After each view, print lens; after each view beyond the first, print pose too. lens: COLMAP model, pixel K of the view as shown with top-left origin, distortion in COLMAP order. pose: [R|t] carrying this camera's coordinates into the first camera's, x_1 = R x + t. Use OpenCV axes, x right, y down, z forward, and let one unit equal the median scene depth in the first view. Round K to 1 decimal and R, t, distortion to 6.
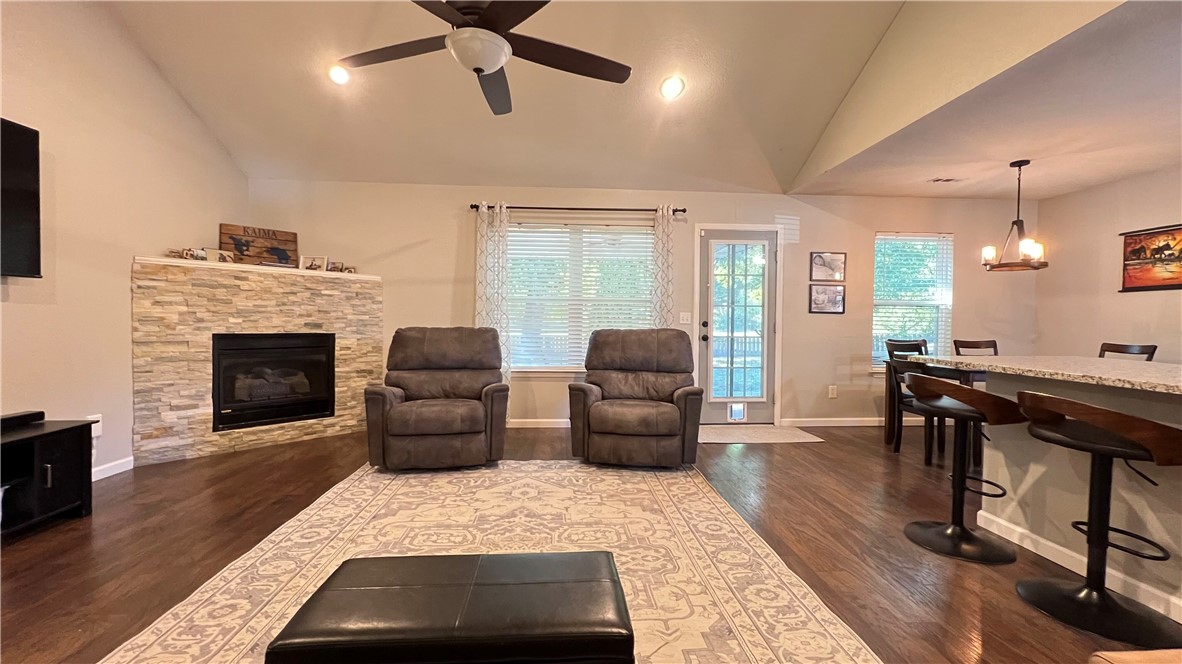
lens RADIAL K [[475.6, 0, 589.1], [0, 475.6, 333.4], [0, 0, 1]] dist [0.002352, 0.000070]
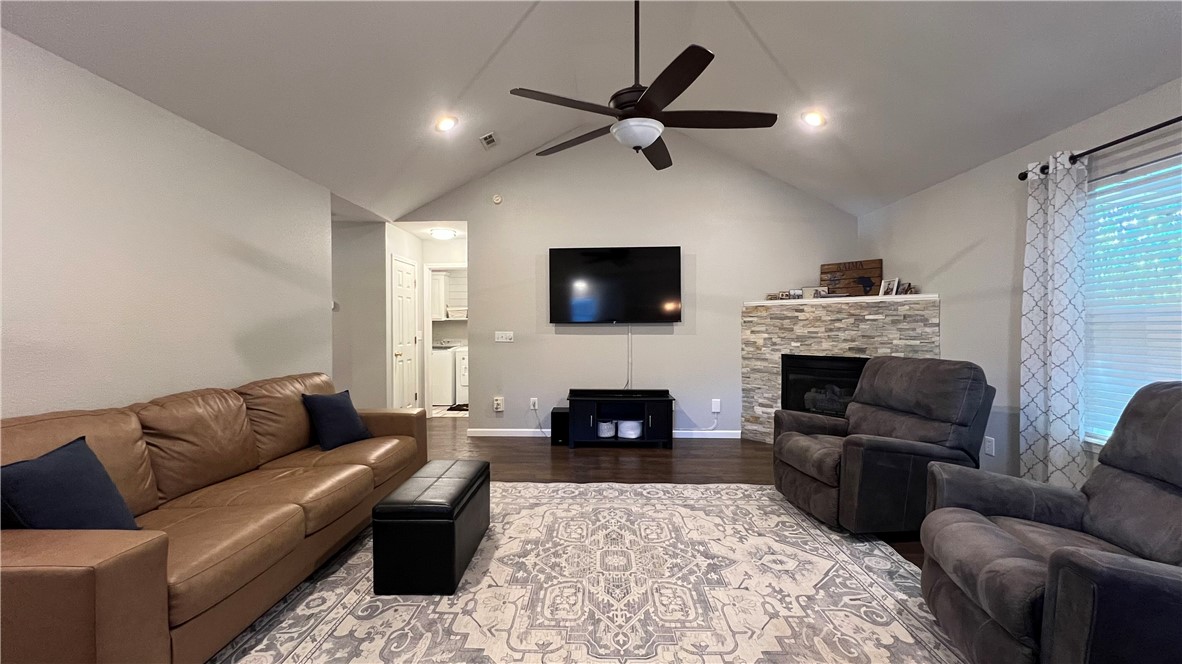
lens RADIAL K [[475.6, 0, 590.1], [0, 475.6, 330.8], [0, 0, 1]] dist [0.002352, 0.000070]
pose [[-0.095099, -0.006755, -0.995445, 0.621949], [-0.024421, 0.999692, -0.004451, -0.048595], [0.995168, 0.023887, -0.095234, 0.634478]]
